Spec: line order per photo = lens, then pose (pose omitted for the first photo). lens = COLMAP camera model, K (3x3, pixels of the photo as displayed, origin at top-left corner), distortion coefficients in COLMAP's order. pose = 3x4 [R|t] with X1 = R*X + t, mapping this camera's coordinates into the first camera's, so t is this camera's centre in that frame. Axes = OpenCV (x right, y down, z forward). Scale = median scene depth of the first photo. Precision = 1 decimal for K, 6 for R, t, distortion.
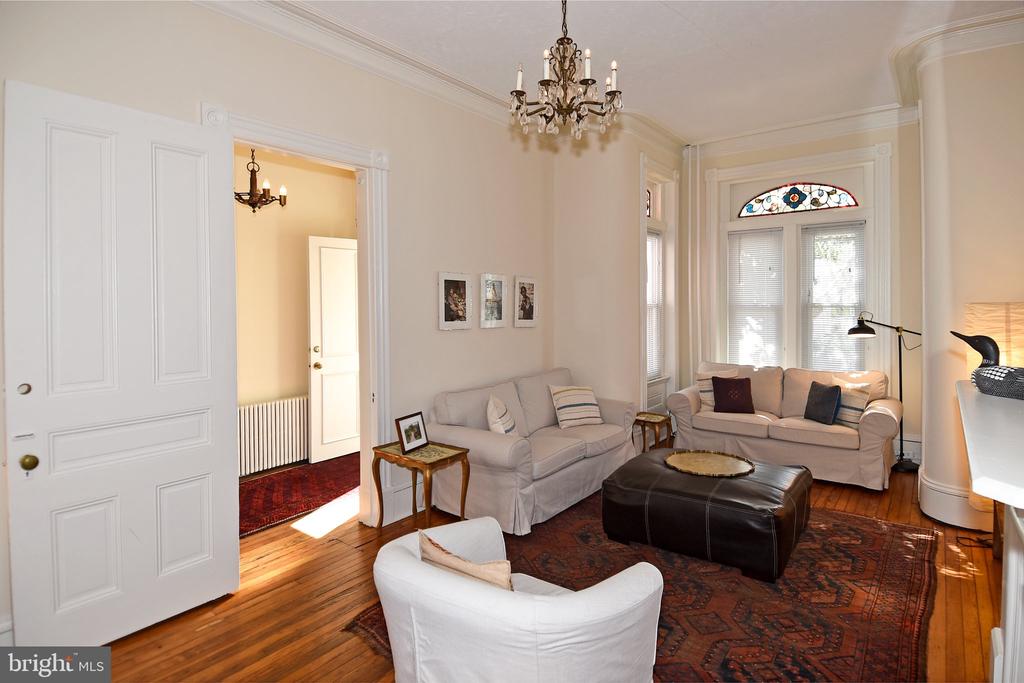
lens RADIAL K [[545.4, 0, 517.0], [0, 545.4, 301.0], [0, 0, 1]] dist [0.052354, -0.054362]
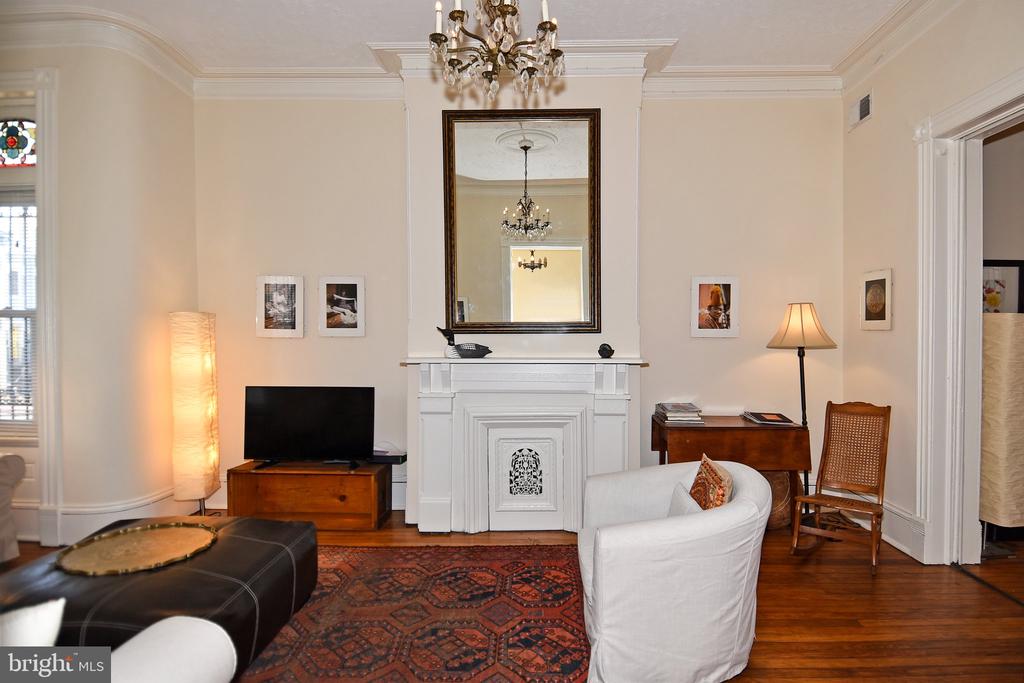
lens RADIAL K [[536.3, 0, 533.1], [0, 536.3, 333.0], [0, 0, 1]] dist [0.052540, -0.057359]
pose [[-0.590259, 0.014133, 0.807090, -0.315434], [0.001911, 0.999868, -0.016111, 0.043258], [-0.807212, -0.007967, -0.590209, 0.748016]]
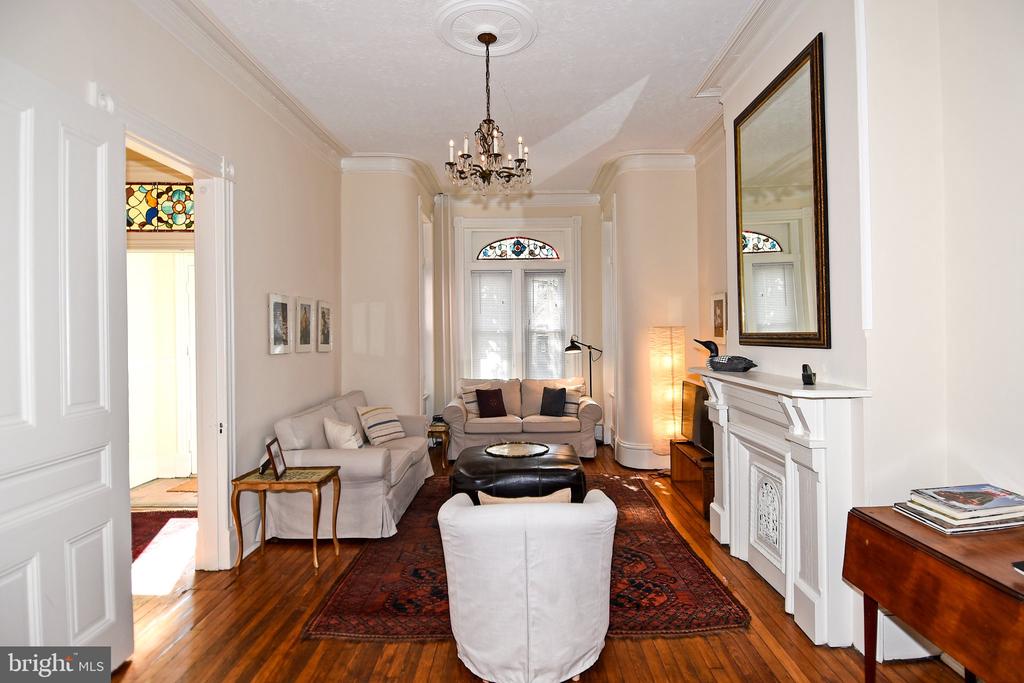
lens RADIAL K [[548.4, 0, 542.0], [0, 548.4, 327.0], [0, 0, 1]] dist [0.051822, -0.045437]
pose [[0.774754, 0.006586, 0.632229, -0.318118], [0.001533, 0.999923, -0.012294, 0.015736], [-0.632261, 0.010494, 0.774684, -0.035400]]
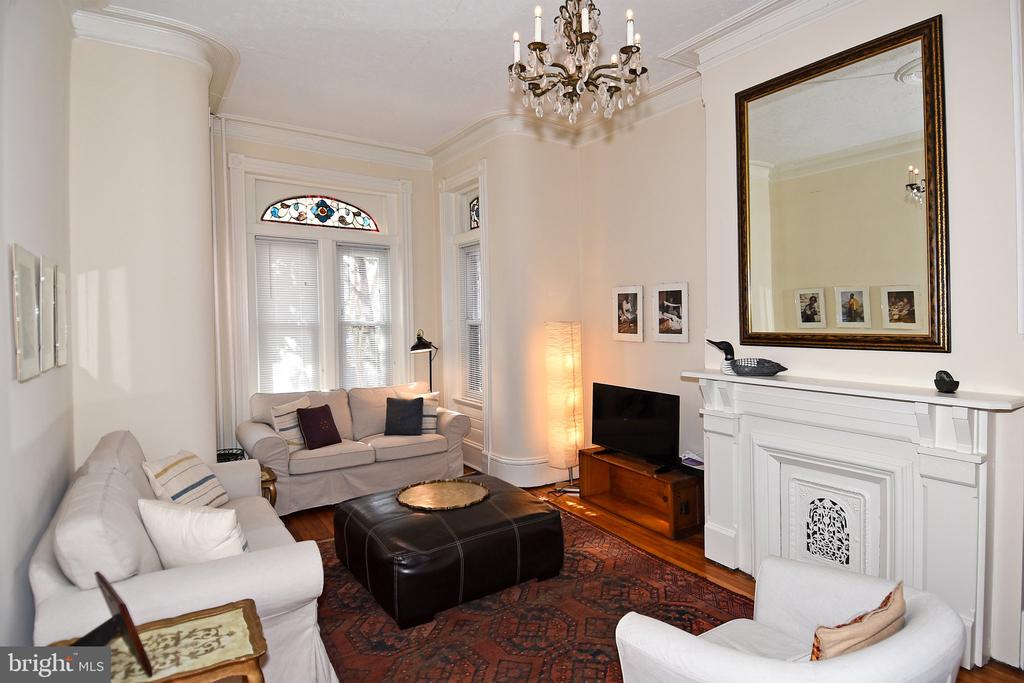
lens RADIAL K [[548.4, 0, 542.0], [0, 548.4, 327.0], [0, 0, 1]] dist [0.051822, -0.045437]
pose [[0.298337, -0.005997, 0.954442, -0.359515], [-0.005035, 0.999956, 0.007857, 0.004393], [-0.954447, -0.007150, 0.298294, 0.423371]]
